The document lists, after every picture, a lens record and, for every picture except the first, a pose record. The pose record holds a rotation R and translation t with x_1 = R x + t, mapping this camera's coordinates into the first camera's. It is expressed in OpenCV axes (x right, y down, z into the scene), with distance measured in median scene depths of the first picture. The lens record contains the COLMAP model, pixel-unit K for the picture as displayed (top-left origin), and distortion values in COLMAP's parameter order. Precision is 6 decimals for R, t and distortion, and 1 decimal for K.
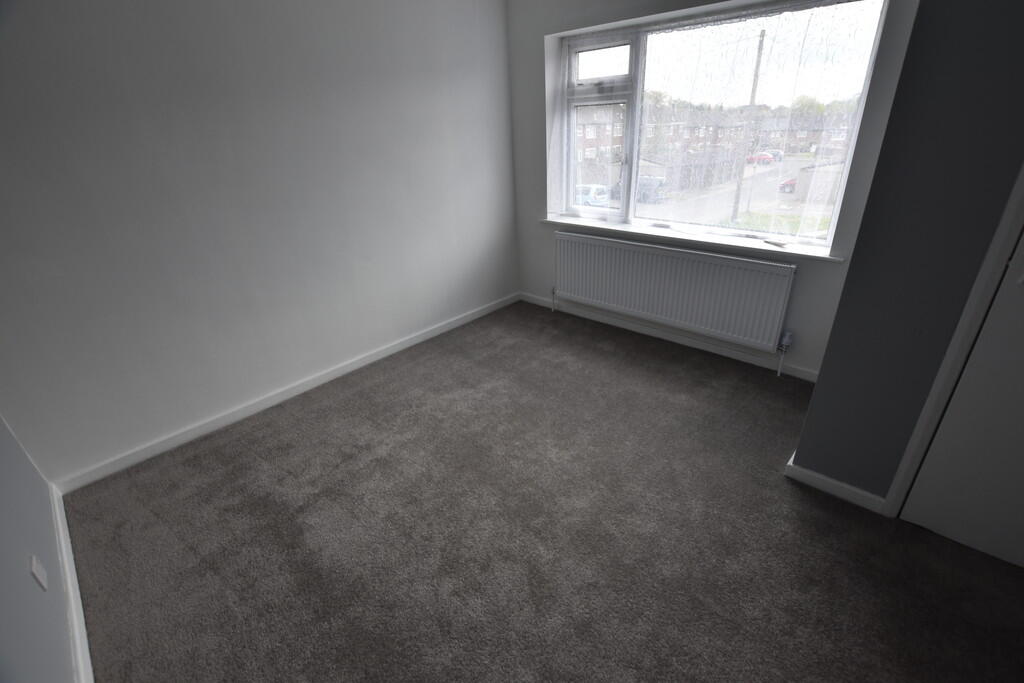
lens RADIAL K [[452.6, 0, 520.3], [0, 452.6, 345.5], [0, 0, 1]] dist [-0.027398, 0.001073]
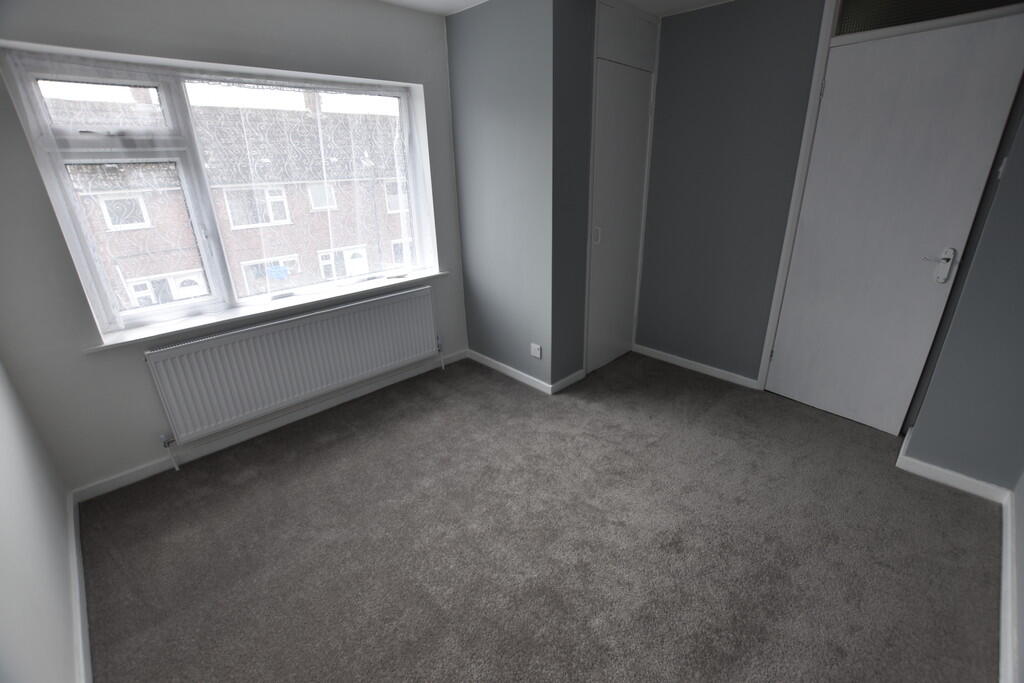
lens RADIAL K [[452.6, 0, 520.3], [0, 452.6, 345.5], [0, 0, 1]] dist [-0.027398, 0.001073]
pose [[0.045905, -0.332023, 0.942154, -0.543661], [0.455954, 0.846136, 0.275970, -0.218826], [-0.888819, 0.416910, 0.190229, 0.466937]]
